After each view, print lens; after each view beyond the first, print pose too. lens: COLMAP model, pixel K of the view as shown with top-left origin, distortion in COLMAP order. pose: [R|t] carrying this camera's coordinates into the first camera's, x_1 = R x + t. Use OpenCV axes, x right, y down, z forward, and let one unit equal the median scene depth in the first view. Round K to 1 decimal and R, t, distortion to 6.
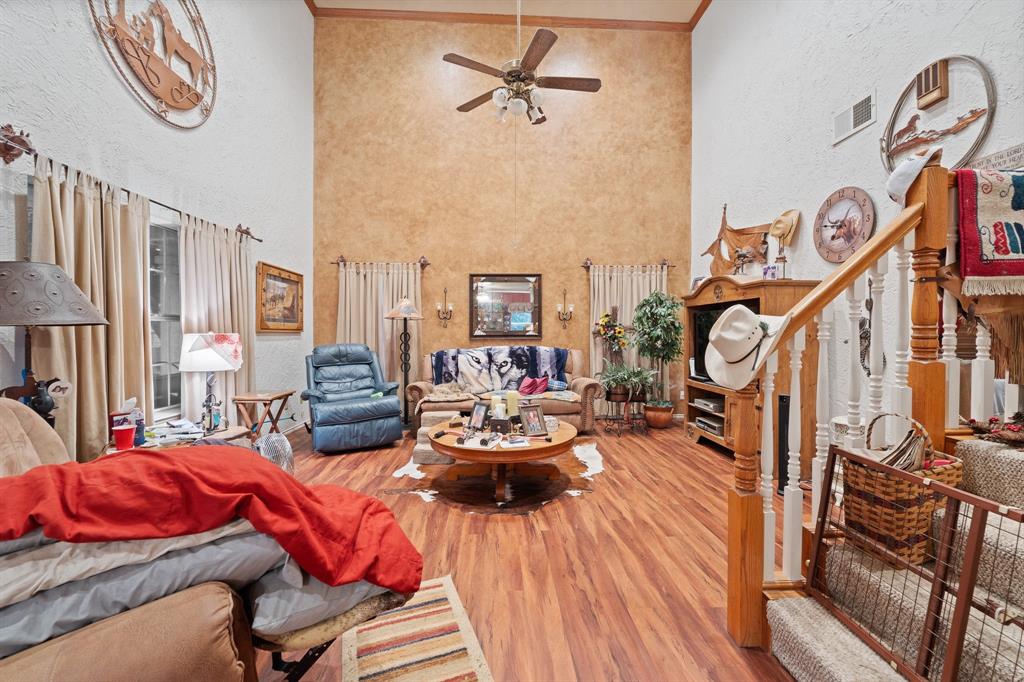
lens RADIAL K [[419.8, 0, 512.0], [0, 419.8, 338.4], [0, 0, 1]] dist [0.000894, -0.001427]
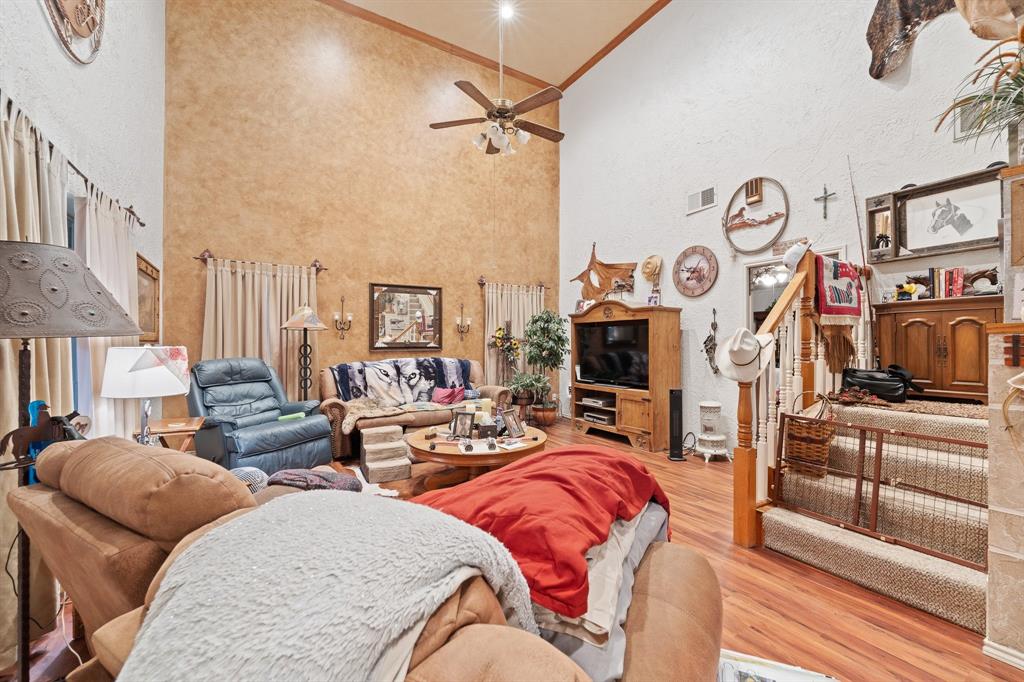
lens RADIAL K [[419.8, 0, 510.9], [0, 419.8, 345.2], [0, 0, 1]] dist [0.000894, -0.001427]
pose [[0.881469, -0.001709, 0.472238, -0.279455], [0.006588, 0.999941, -0.008679, -0.001890], [-0.472195, 0.010761, 0.881428, 0.010906]]
